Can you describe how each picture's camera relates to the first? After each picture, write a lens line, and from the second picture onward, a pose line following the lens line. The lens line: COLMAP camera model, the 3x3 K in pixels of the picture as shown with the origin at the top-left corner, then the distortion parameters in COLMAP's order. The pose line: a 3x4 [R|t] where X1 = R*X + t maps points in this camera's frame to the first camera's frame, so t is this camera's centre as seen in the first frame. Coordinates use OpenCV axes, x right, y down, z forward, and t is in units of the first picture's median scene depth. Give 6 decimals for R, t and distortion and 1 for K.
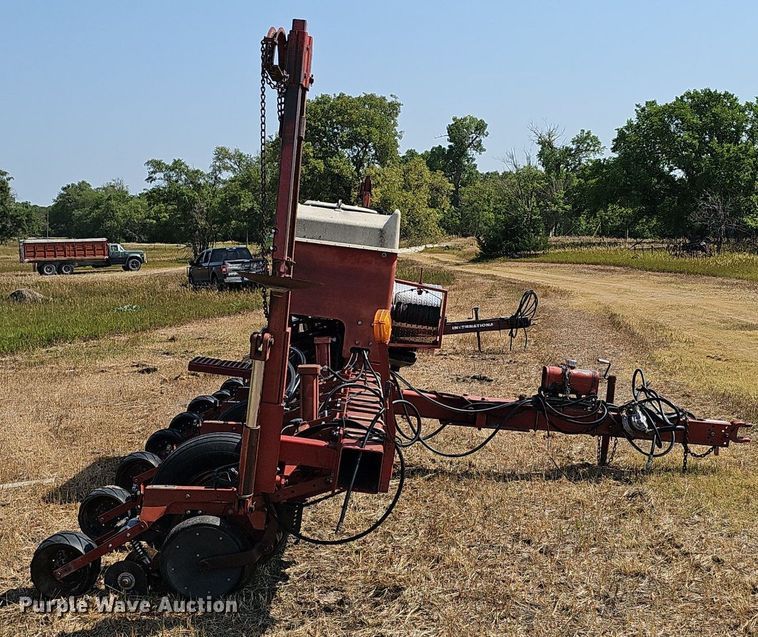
lens RADIAL K [[918.3, 0, 381.0], [0, 918.3, 323.2], [0, 0, 1]] dist [0.016491, 0.000000]
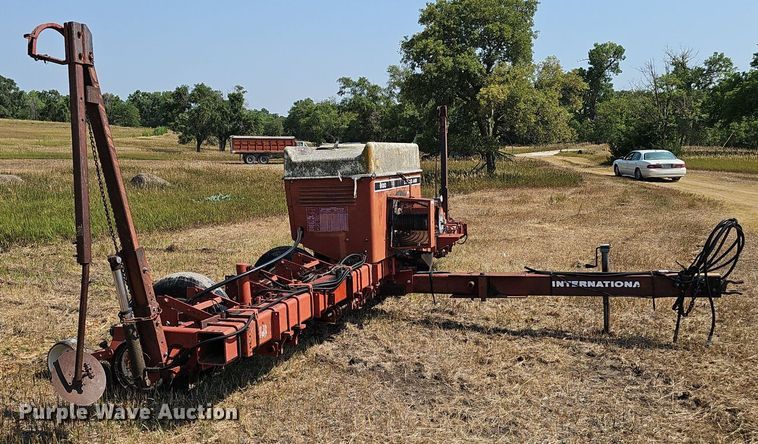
lens RADIAL K [[679.0, 0, 345.8], [0, 679.0, 236.0], [0, 0, 1]] dist [0.052133, -0.077028]
pose [[0.965918, 0.063526, -0.250931, 0.012222], [-0.052731, 0.997380, 0.049522, -0.006908], [0.253420, -0.034602, 0.966737, 0.122951]]
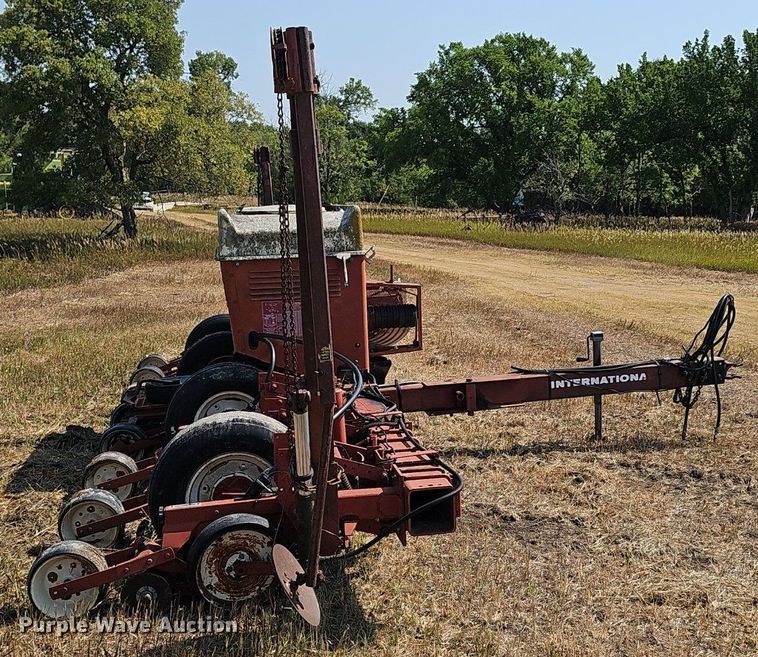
lens RADIAL K [[1007.7, 0, 411.5], [0, 1007.7, 335.4], [0, 0, 1]] dist [0.041437, 0.000000]
pose [[0.953581, 0.004355, 0.301106, -0.023764], [-0.015982, 0.999218, 0.036160, -0.006502], [-0.300713, -0.039293, 0.952905, 0.120239]]
